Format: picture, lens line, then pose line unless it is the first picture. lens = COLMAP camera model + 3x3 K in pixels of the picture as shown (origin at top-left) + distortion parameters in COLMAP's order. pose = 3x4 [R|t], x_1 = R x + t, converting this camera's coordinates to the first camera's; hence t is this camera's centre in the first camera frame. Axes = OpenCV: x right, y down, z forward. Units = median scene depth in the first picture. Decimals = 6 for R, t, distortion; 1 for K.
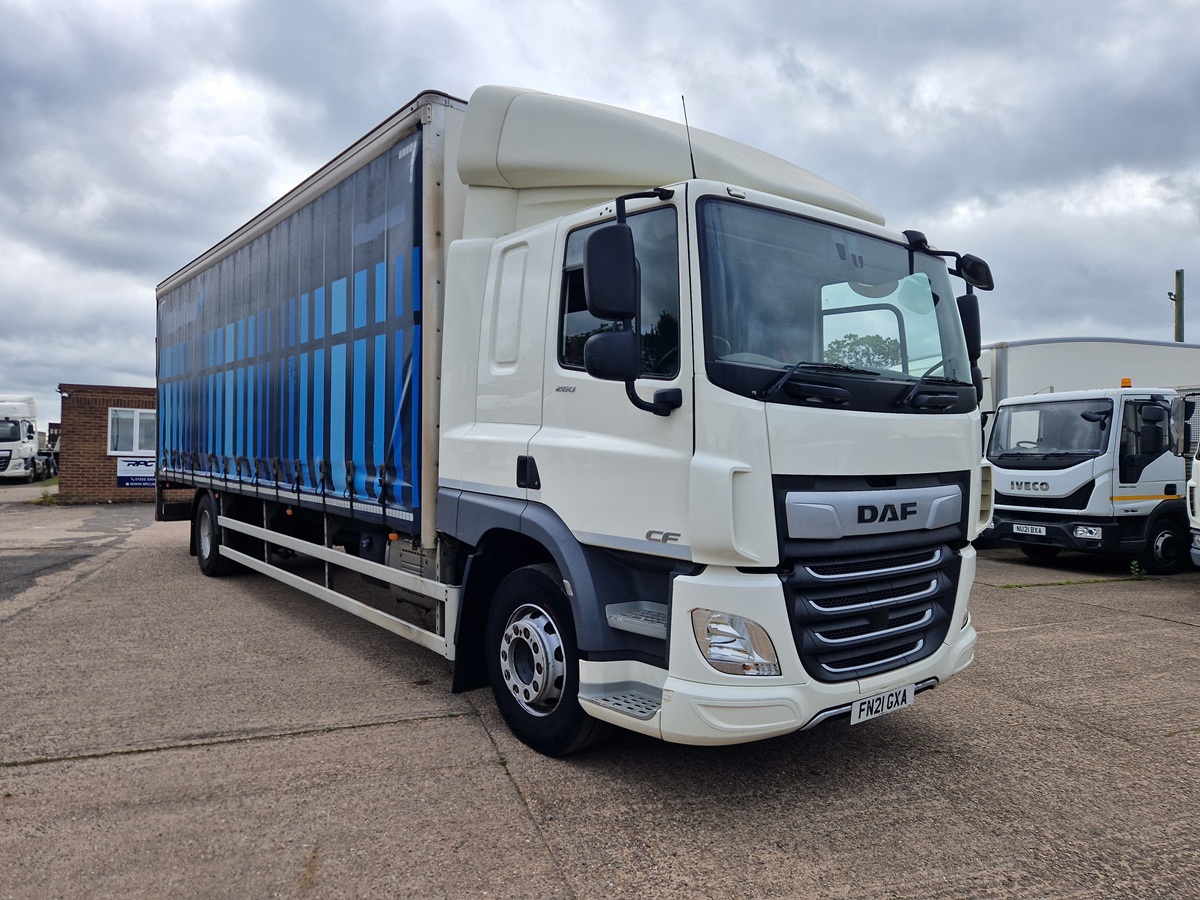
lens RADIAL K [[804.7, 0, 589.5], [0, 804.7, 450.9], [0, 0, 1]] dist [0.065270, -0.039695]
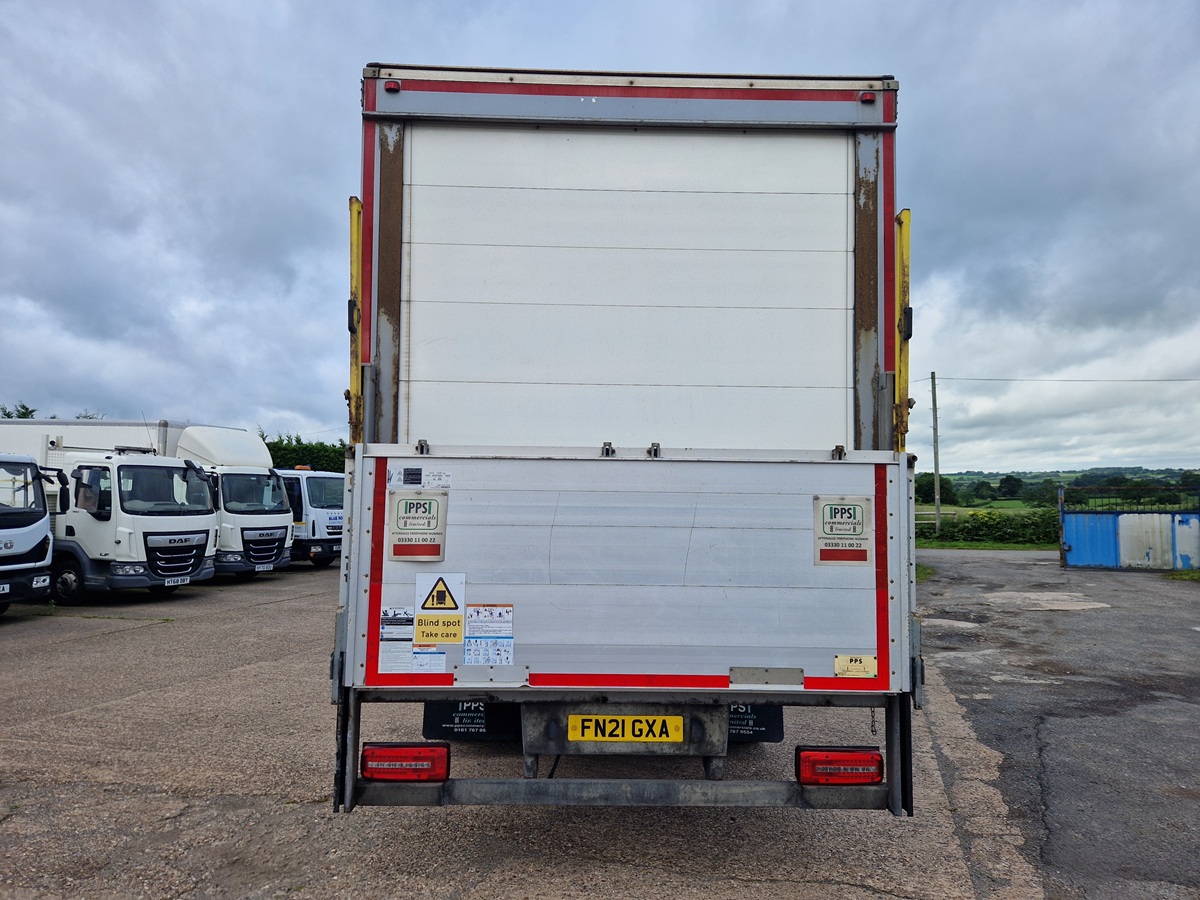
lens RADIAL K [[805.5, 0, 600.8], [0, 805.5, 461.8], [0, 0, 1]] dist [0.049863, -0.006797]
pose [[-0.801202, 0.010900, 0.598294, -2.539726], [-0.018160, 0.998931, -0.042517, -0.109238], [-0.598118, -0.044930, -0.800148, 5.501282]]
